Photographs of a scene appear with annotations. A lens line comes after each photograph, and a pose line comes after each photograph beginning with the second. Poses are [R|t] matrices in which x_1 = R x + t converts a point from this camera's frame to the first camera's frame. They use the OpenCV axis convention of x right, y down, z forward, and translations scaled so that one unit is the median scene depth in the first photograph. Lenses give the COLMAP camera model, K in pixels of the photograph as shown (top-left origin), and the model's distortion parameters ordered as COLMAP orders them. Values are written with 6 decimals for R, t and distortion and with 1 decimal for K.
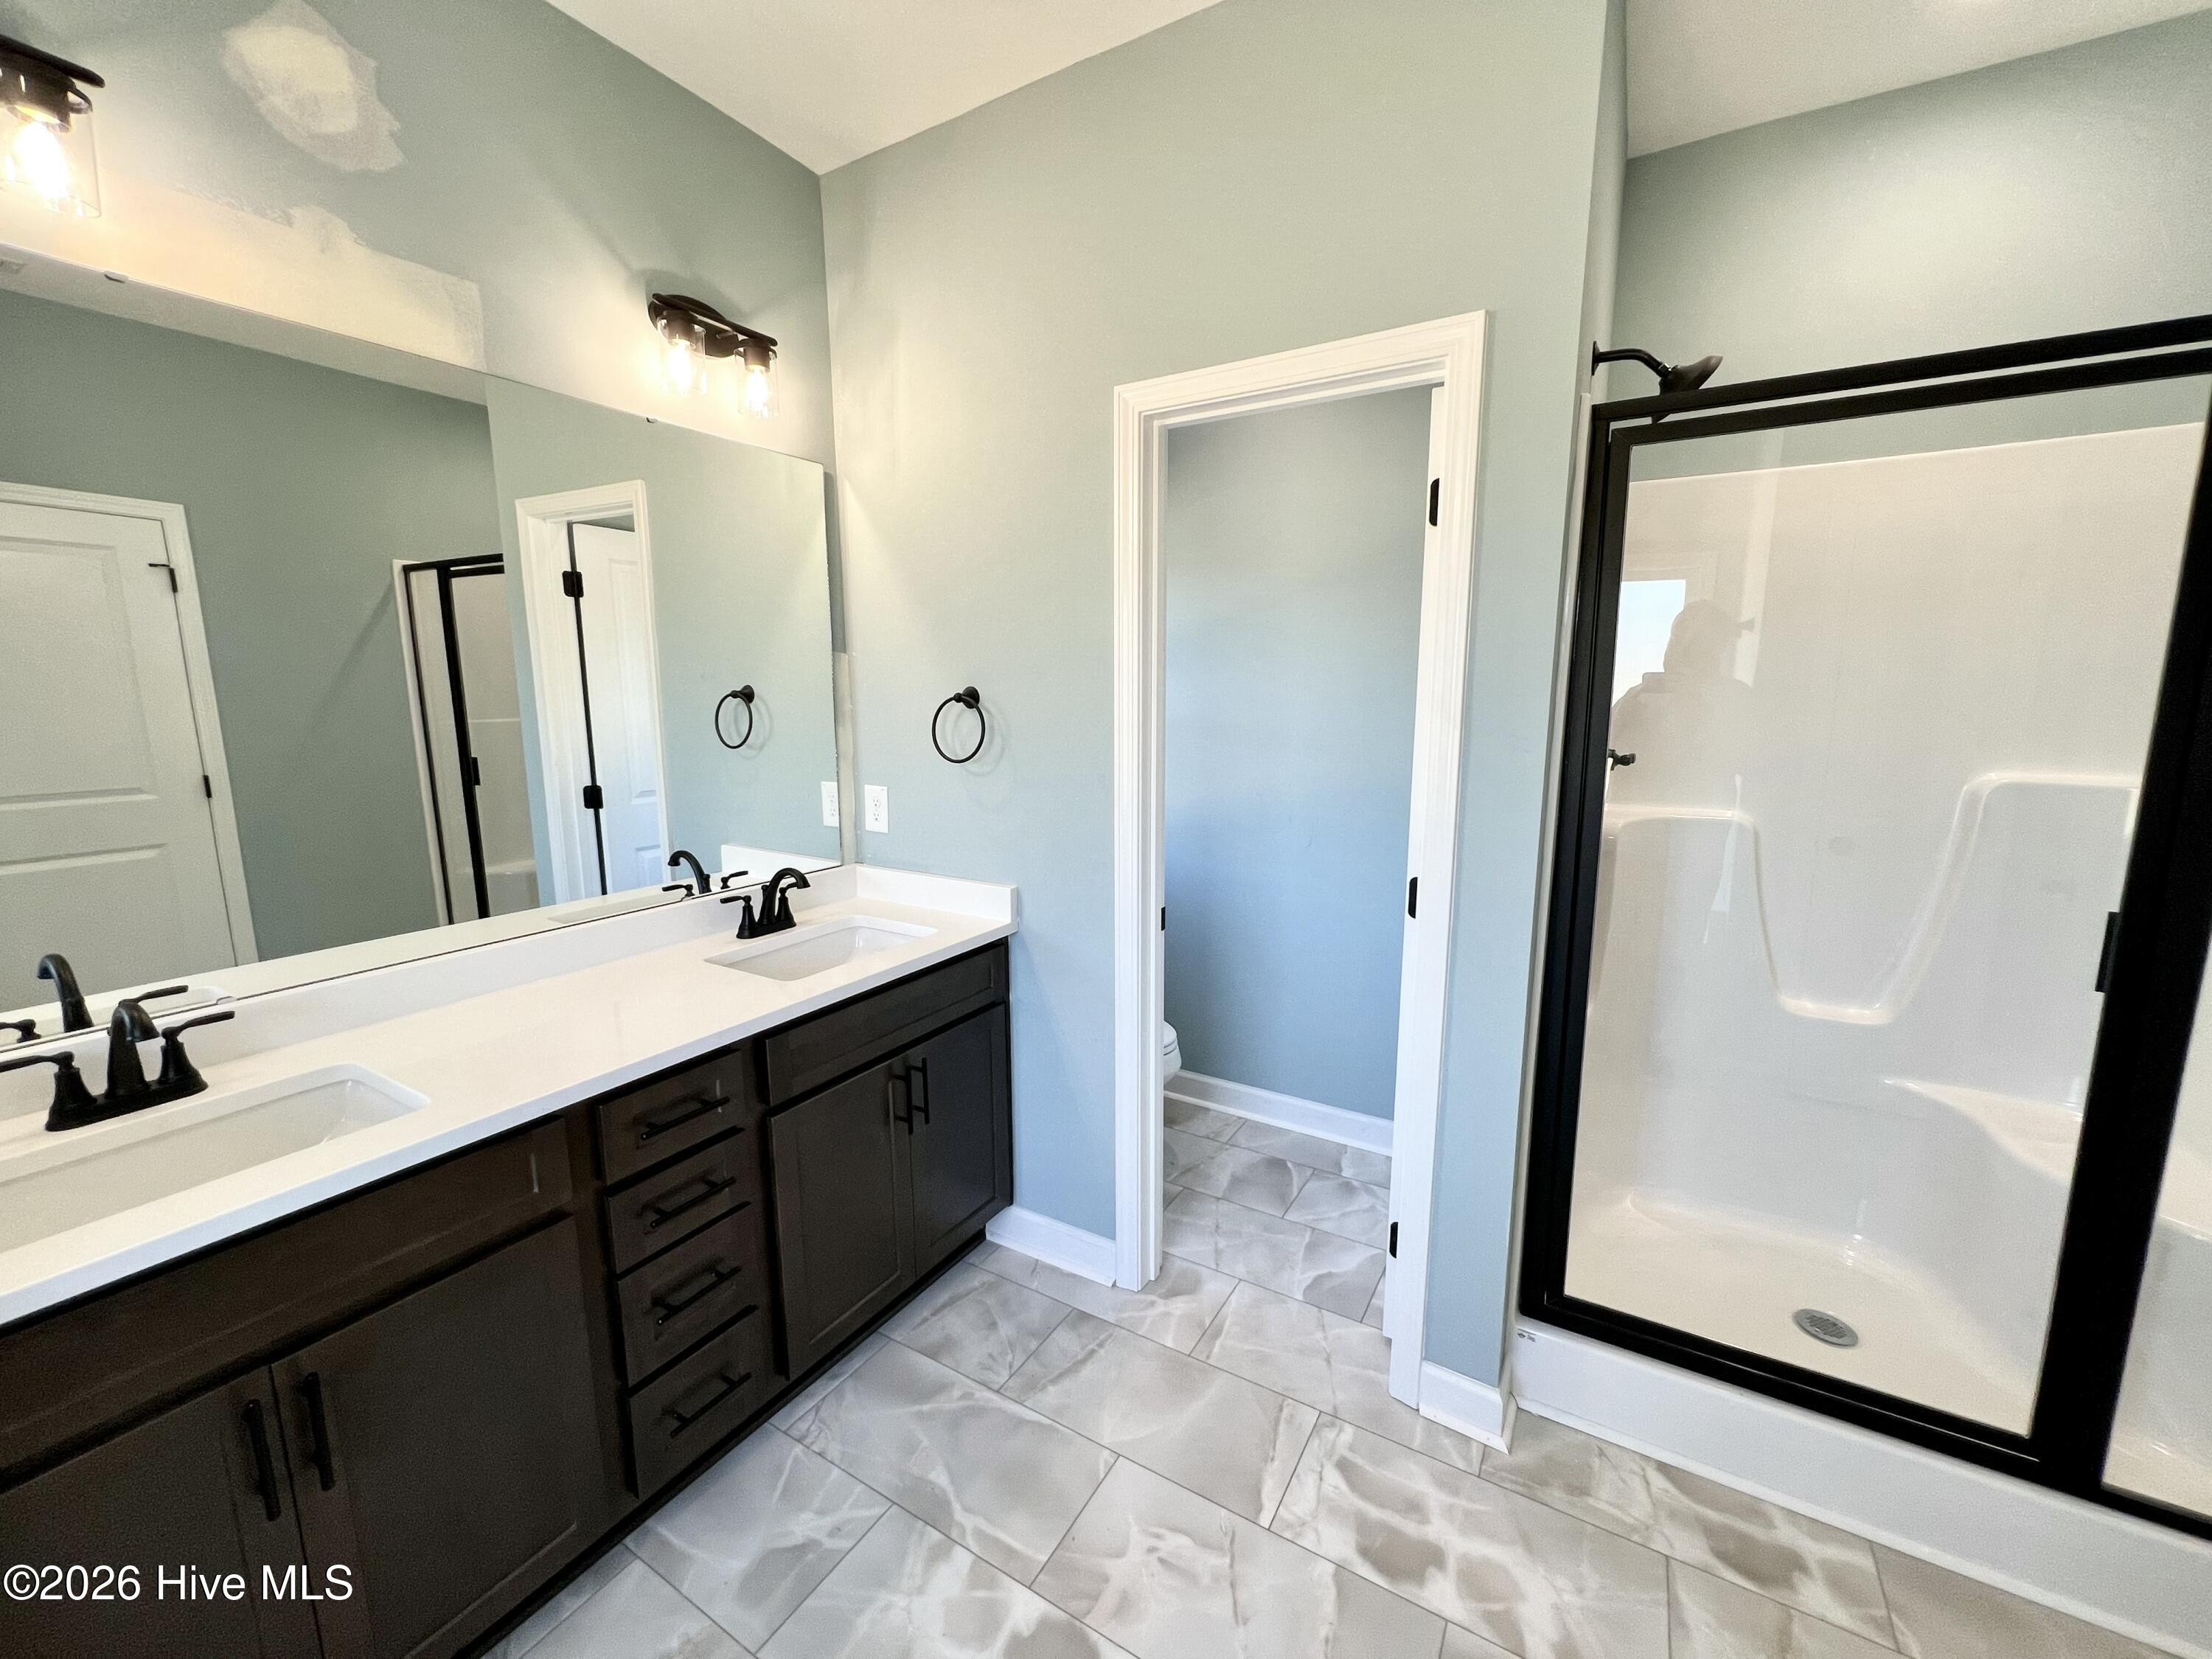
lens RADIAL K [[881.0, 0, 1107.9], [0, 881.0, 829.0], [0, 0, 1]] dist [0.003431, -0.000817]
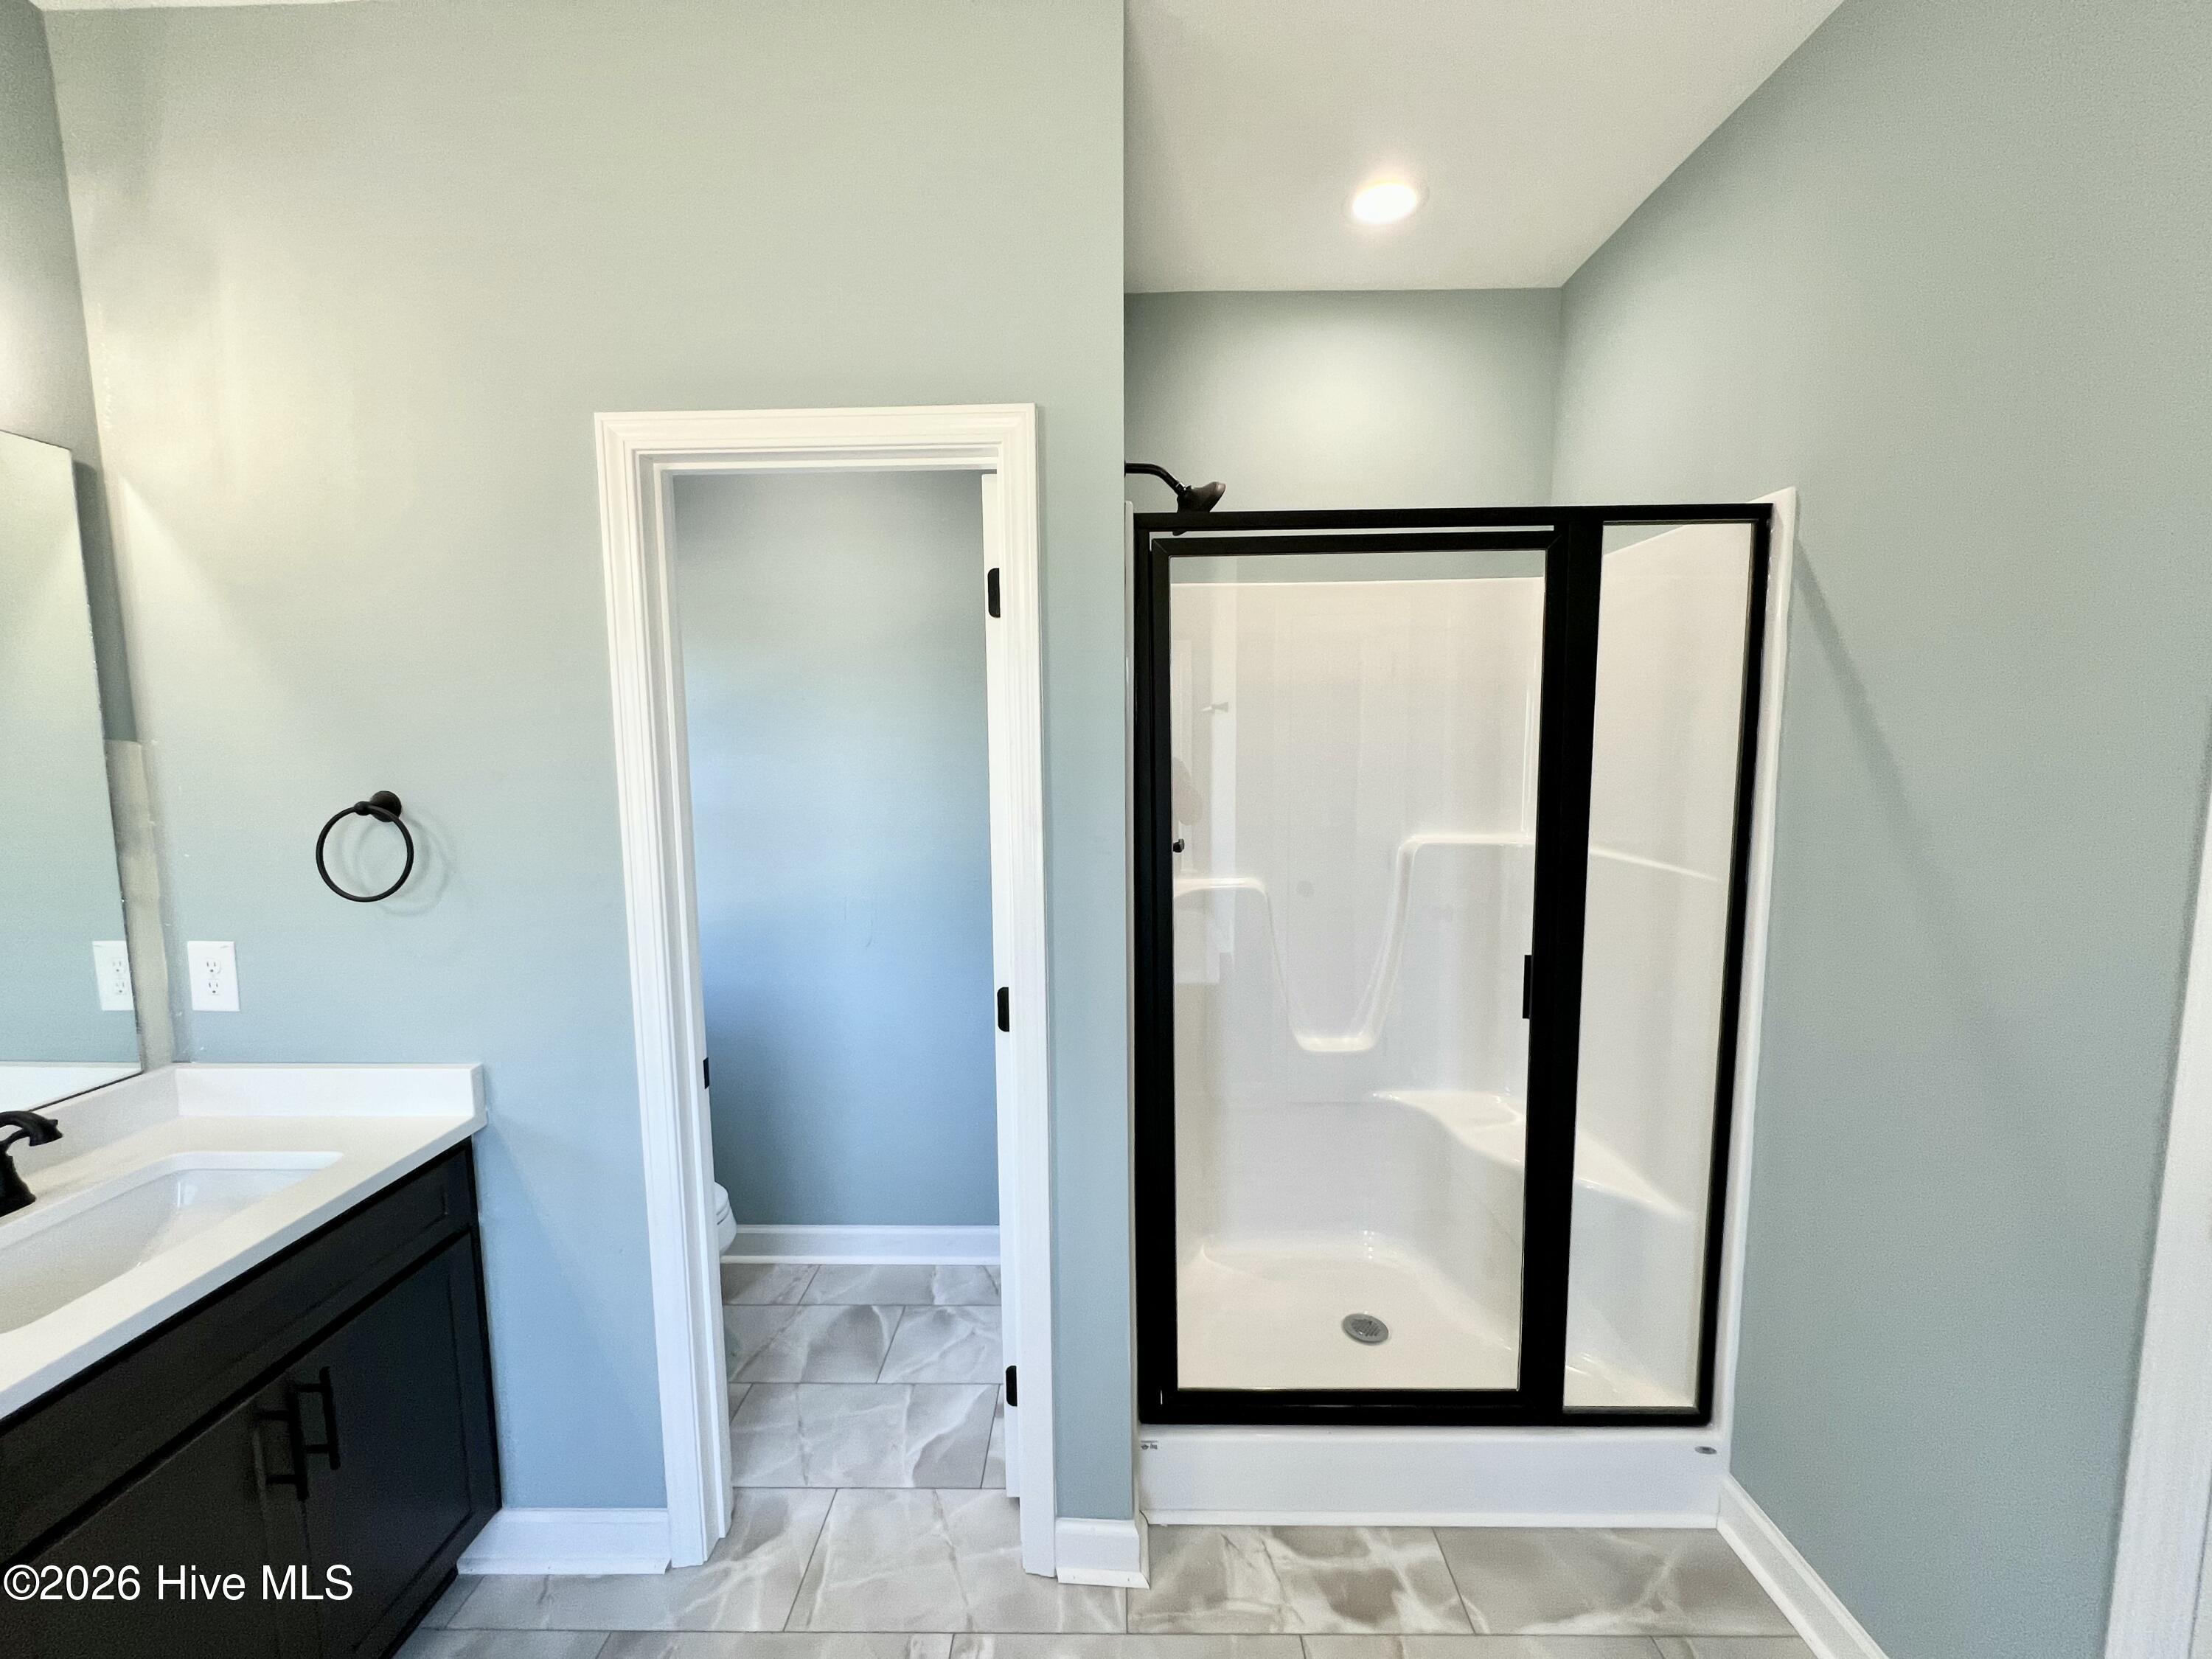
lens RADIAL K [[881.0, 0, 1102.0], [0, 881.0, 833.0], [0, 0, 1]] dist [0.003431, -0.000817]
pose [[0.866651, -0.057945, 0.495539, -0.010827], [0.088100, 0.995399, -0.037683, -0.056176], [-0.491075, 0.076315, 0.867768, 0.117416]]
